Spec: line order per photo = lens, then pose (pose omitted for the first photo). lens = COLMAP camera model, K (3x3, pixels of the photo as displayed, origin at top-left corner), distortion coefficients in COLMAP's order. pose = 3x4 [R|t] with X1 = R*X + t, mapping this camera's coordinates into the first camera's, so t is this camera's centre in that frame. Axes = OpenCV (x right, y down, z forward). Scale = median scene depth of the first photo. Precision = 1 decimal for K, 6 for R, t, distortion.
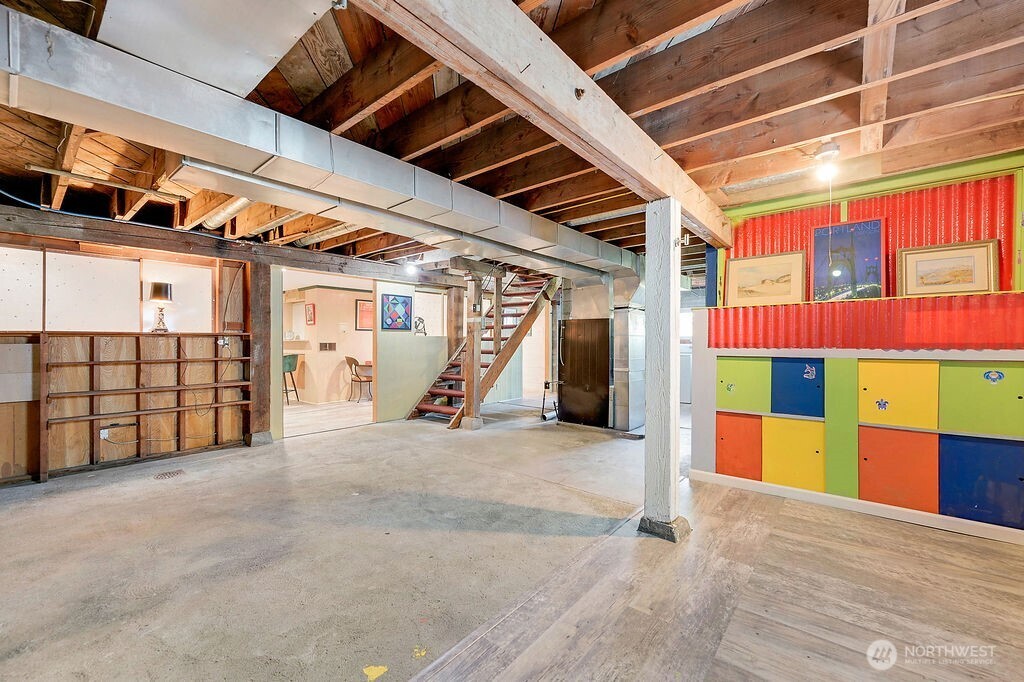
lens RADIAL K [[406.2, 0, 512.6], [0, 406.2, 341.8], [0, 0, 1]] dist [-0.006229, 0.000400]
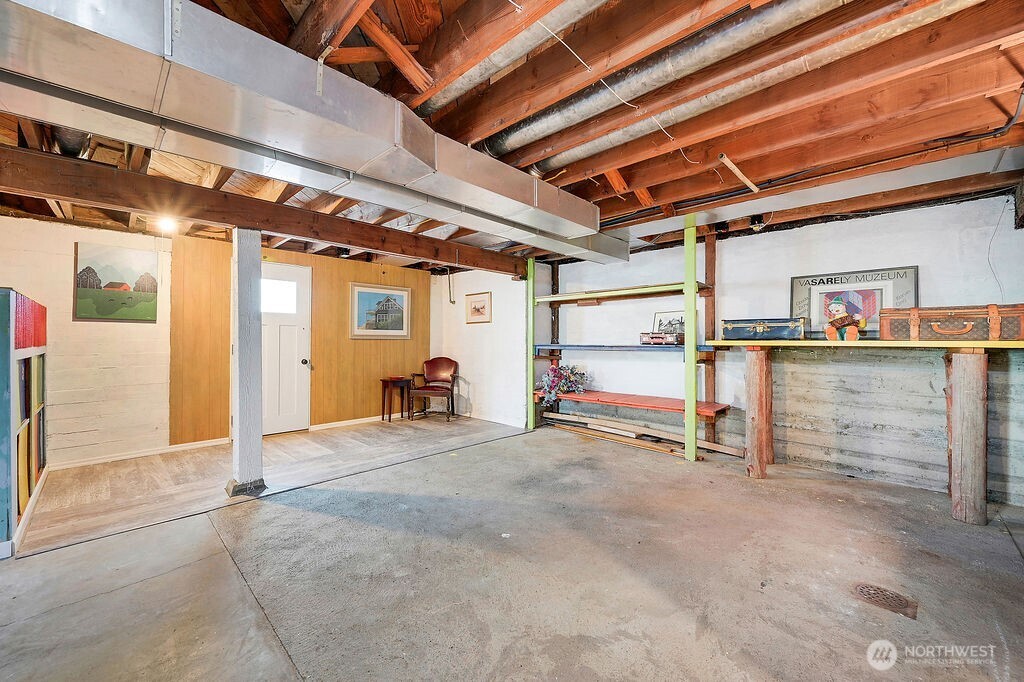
lens RADIAL K [[406.2, 0, 512.5], [0, 406.2, 340.3], [0, 0, 1]] dist [-0.006229, 0.000400]
pose [[-0.996338, -0.002887, 0.085449, -0.524040], [-0.002647, 0.999992, 0.002925, -0.011133], [-0.085457, 0.002688, -0.996338, 2.007267]]
